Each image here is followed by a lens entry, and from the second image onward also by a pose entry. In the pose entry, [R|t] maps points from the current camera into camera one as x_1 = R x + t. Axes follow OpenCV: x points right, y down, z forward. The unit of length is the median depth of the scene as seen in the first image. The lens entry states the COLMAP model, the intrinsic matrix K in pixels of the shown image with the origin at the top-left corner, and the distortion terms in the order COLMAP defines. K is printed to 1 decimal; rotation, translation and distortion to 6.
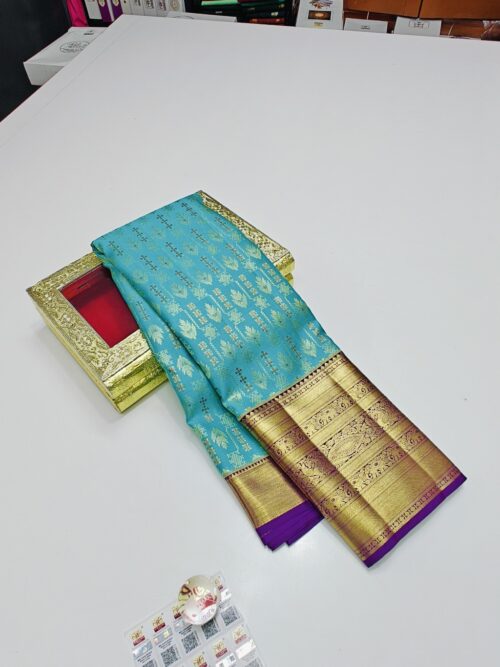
lens RADIAL K [[458.7, 0, 250.0], [0, 458.7, 333.5], [0, 0, 1]] dist [-0.002022, -0.000875]
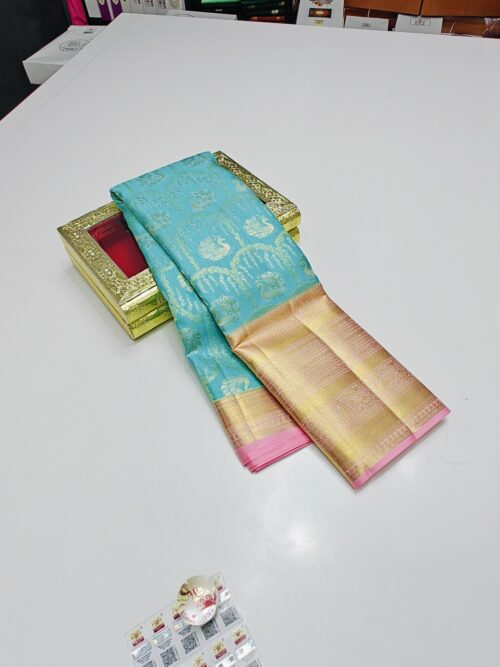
lens RADIAL K [[464.3, 0, 250.0], [0, 464.3, 333.5], [0, 0, 1]] dist [-0.010346, -0.005906]
pose [[0.997352, 0.055518, -0.046983, 0.049577], [-0.055503, 0.998457, 0.001620, 0.139967], [0.047000, 0.000992, 0.998894, -0.110197]]
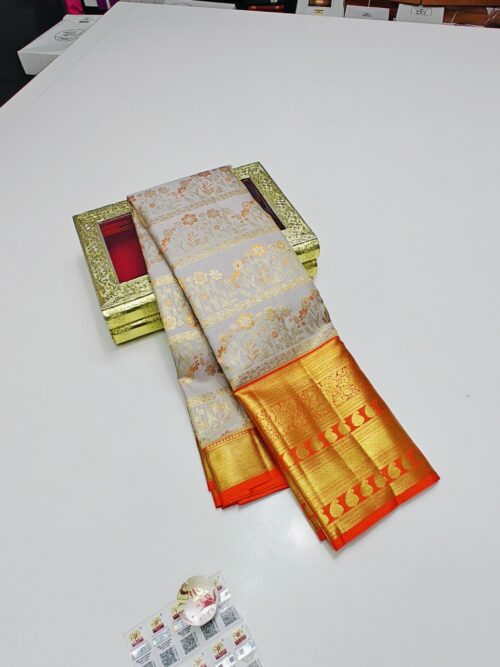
lens RADIAL K [[458.7, 0, 250.0], [0, 458.7, 333.5], [0, 0, 1]] dist [-0.002022, -0.000875]
pose [[0.944416, 0.267283, -0.191410, 0.214750], [-0.262163, 0.963618, 0.052076, 0.007720], [0.198365, 0.000999, 0.980128, 0.000753]]
